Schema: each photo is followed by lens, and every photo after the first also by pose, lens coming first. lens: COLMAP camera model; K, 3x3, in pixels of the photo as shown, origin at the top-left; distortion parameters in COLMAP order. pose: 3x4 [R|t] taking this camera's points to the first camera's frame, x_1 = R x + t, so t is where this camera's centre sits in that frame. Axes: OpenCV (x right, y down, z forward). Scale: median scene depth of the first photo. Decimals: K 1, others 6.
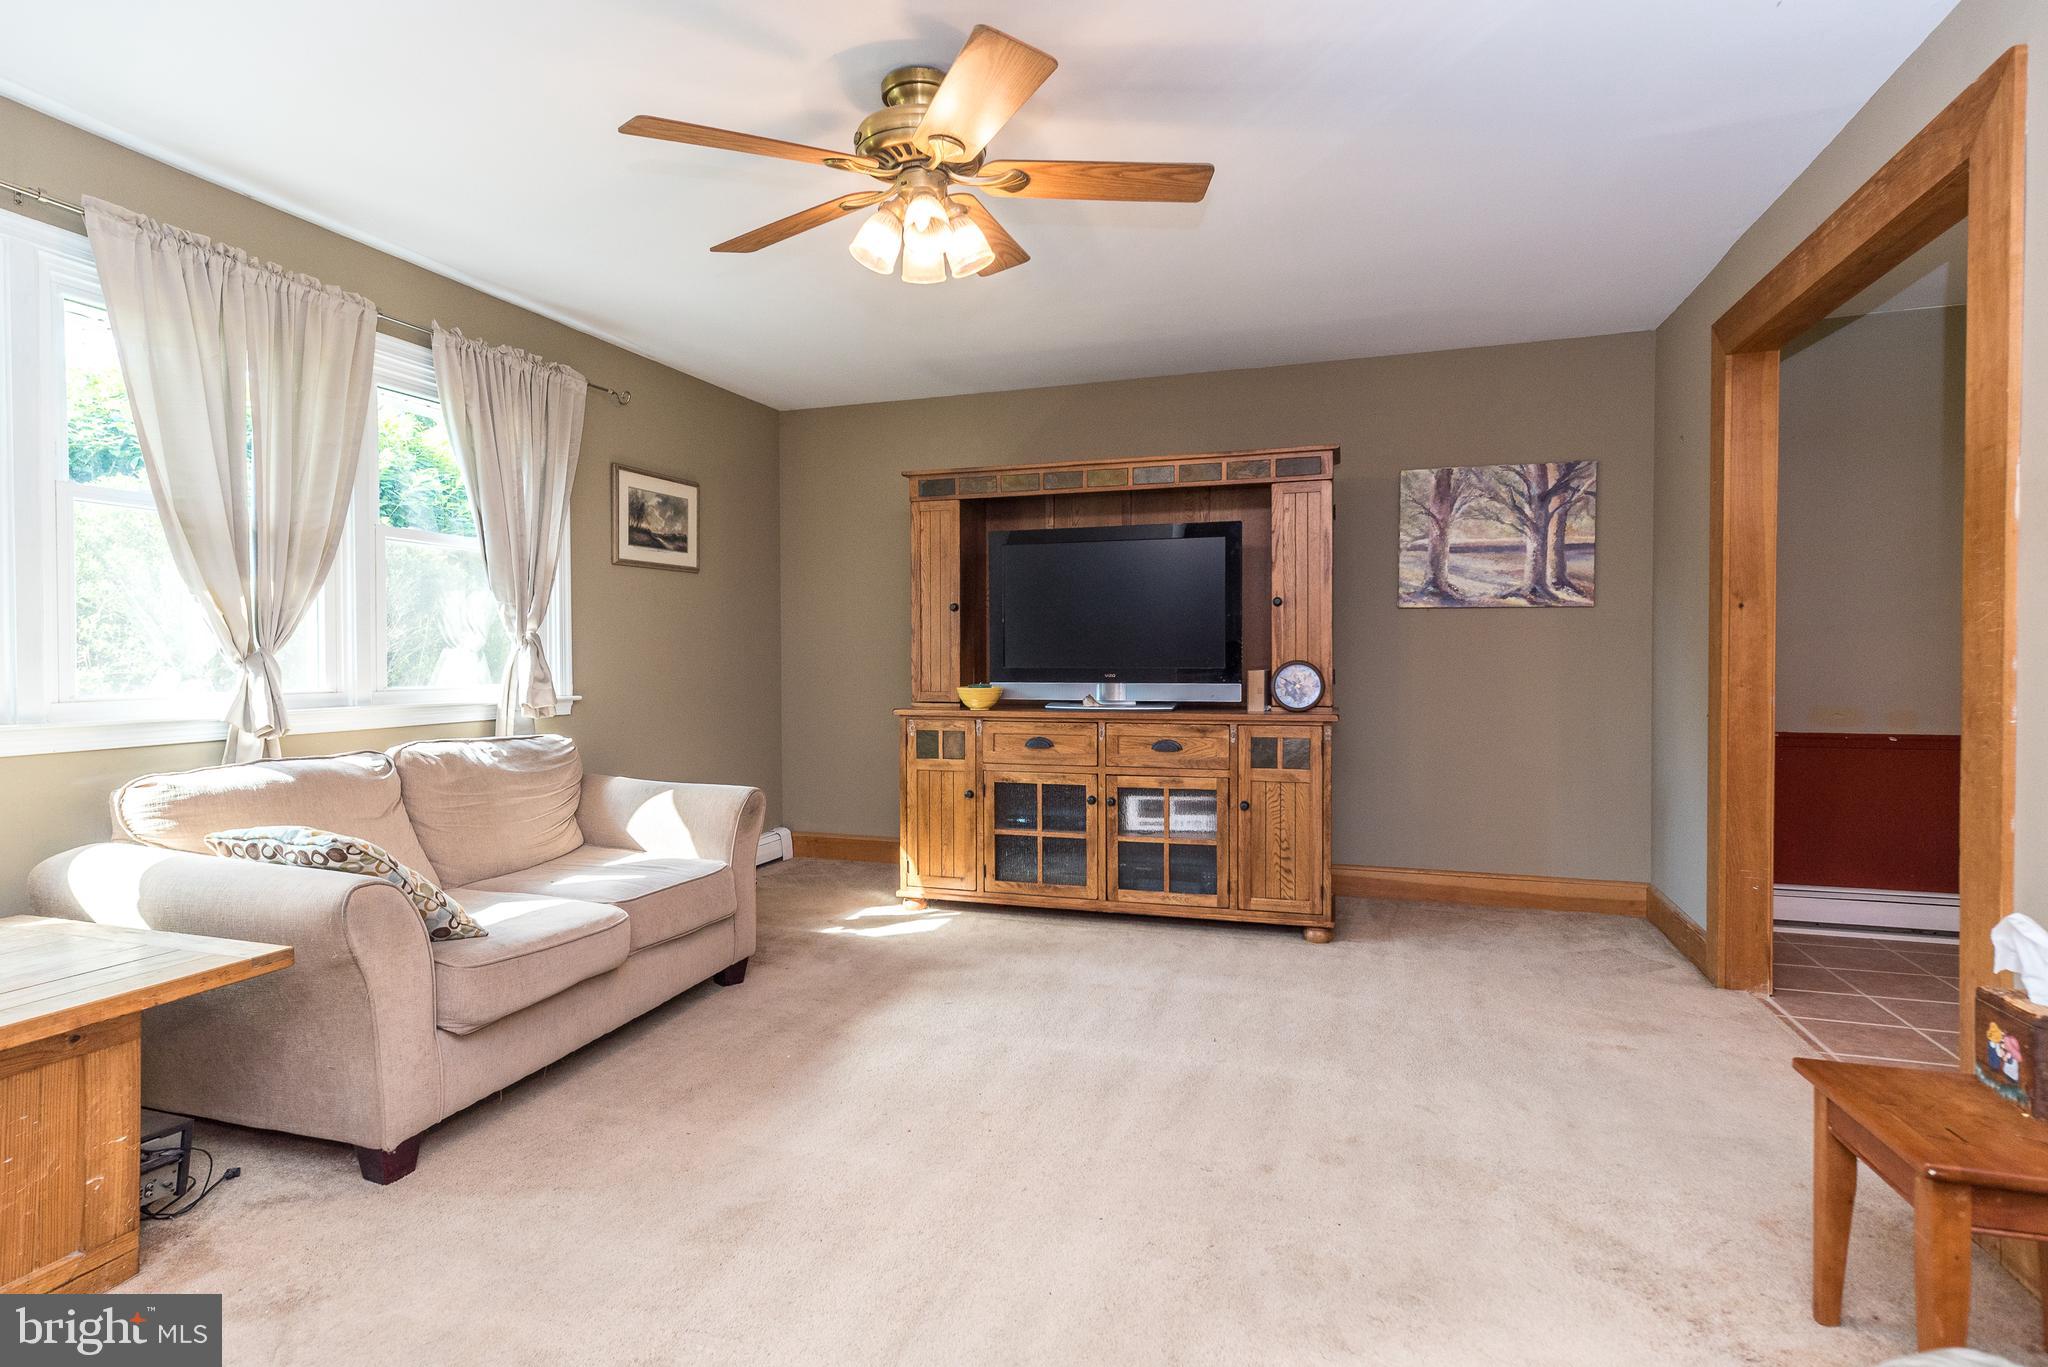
lens RADIAL K [[895.4, 0, 1057.4], [0, 895.4, 699.6], [0, 0, 1]] dist [0.006315, 0.000292]
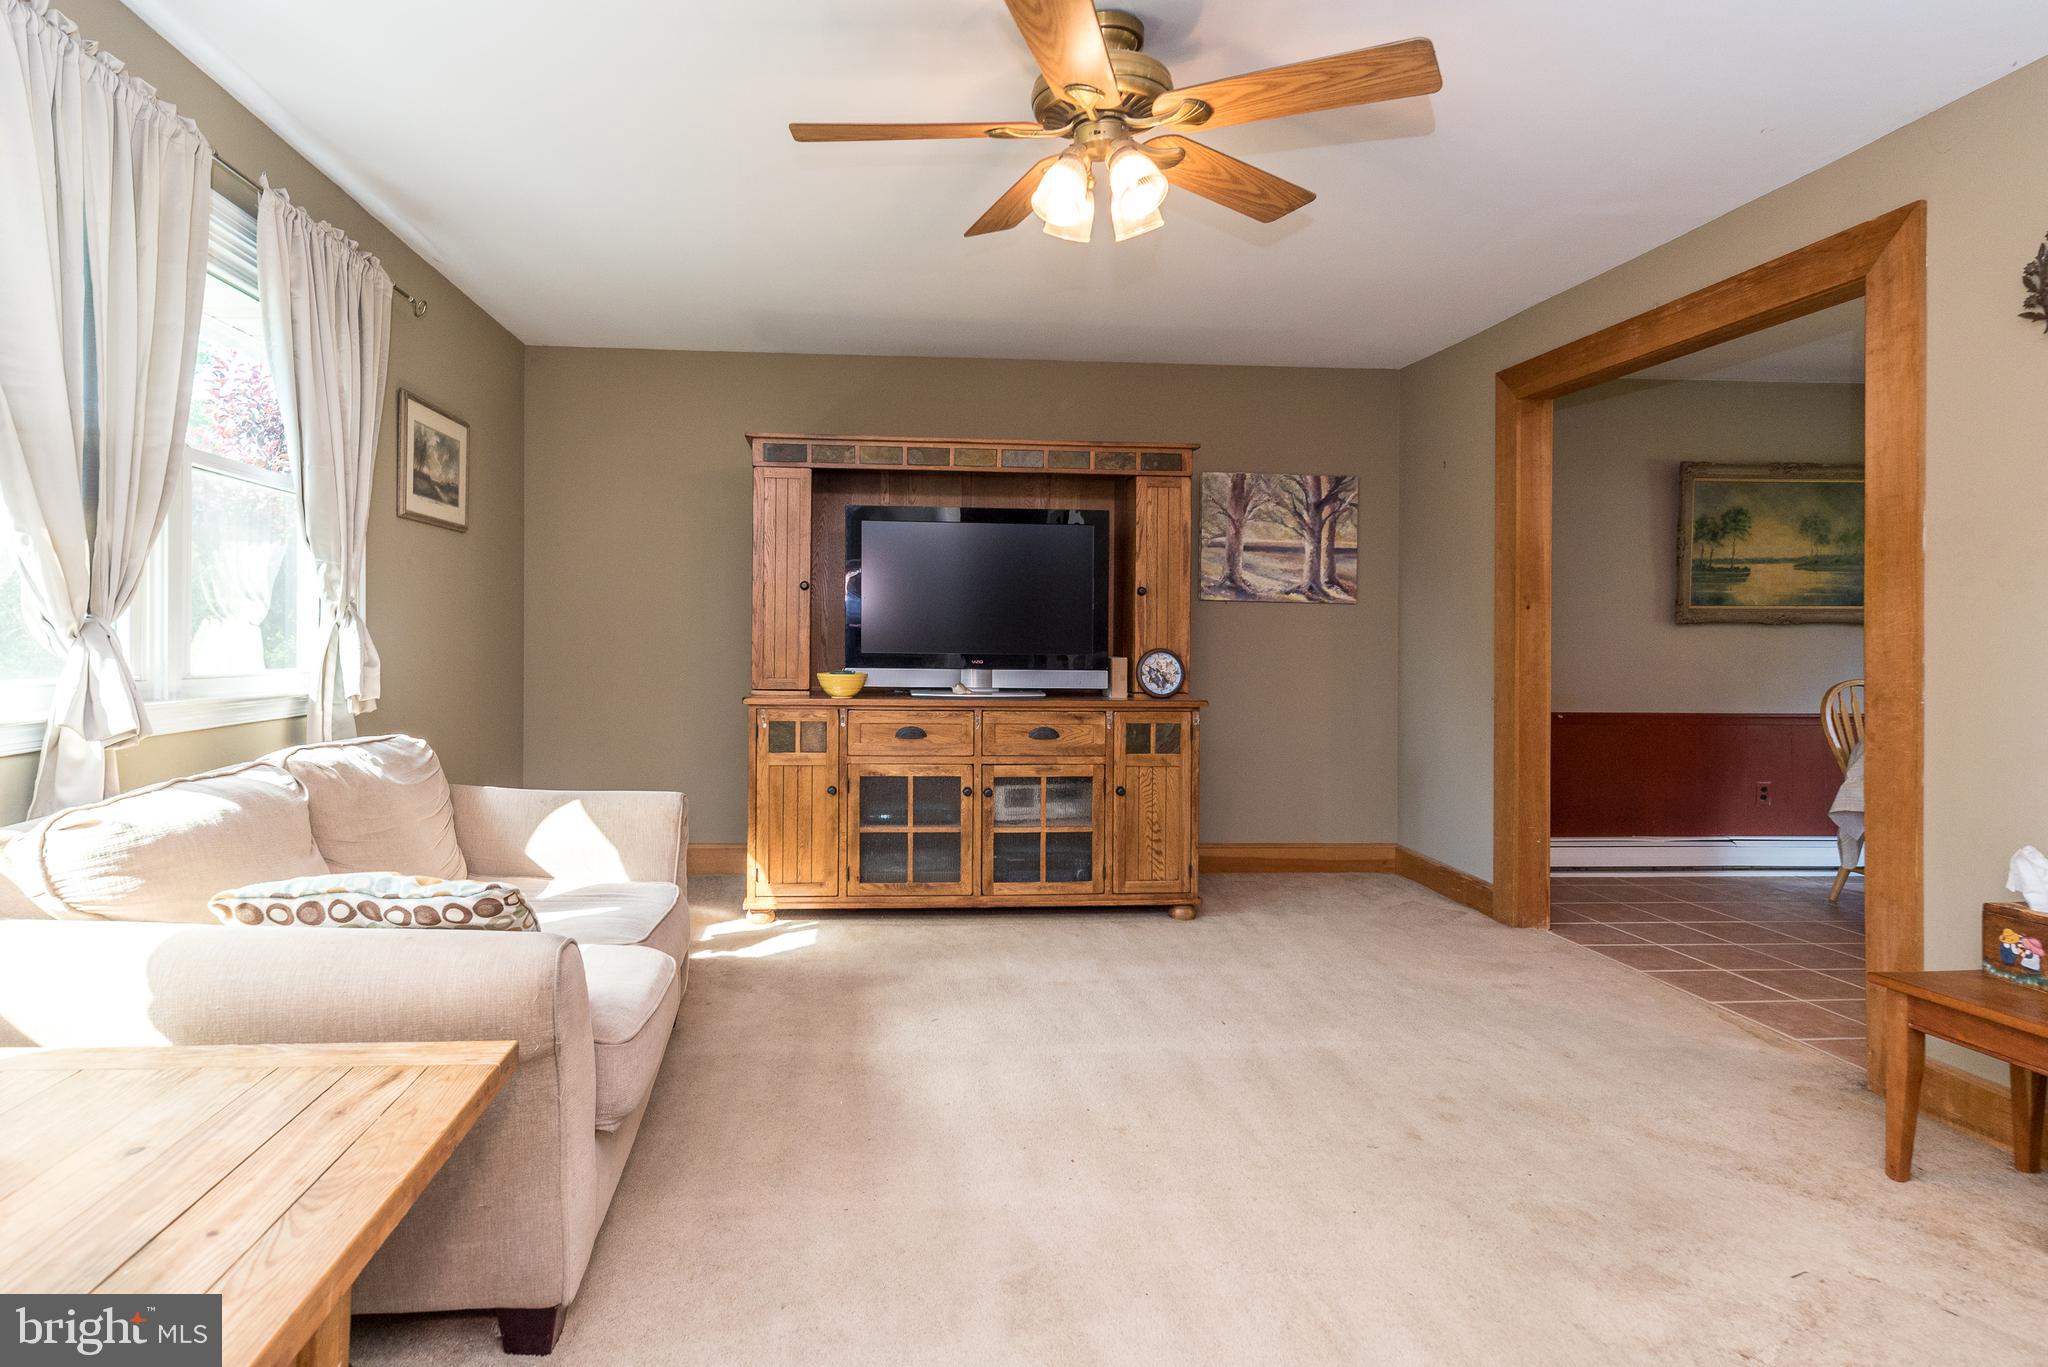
lens RADIAL K [[916.7, 0, 936.6], [0, 916.7, 674.8], [0, 0, 1]] dist [0.003553, 0.000241]
pose [[0.942979, 0.001502, 0.332849, -0.325522], [0.002224, 0.999939, -0.010812, -0.002231], [-0.332845, 0.010935, 0.942918, 0.085660]]
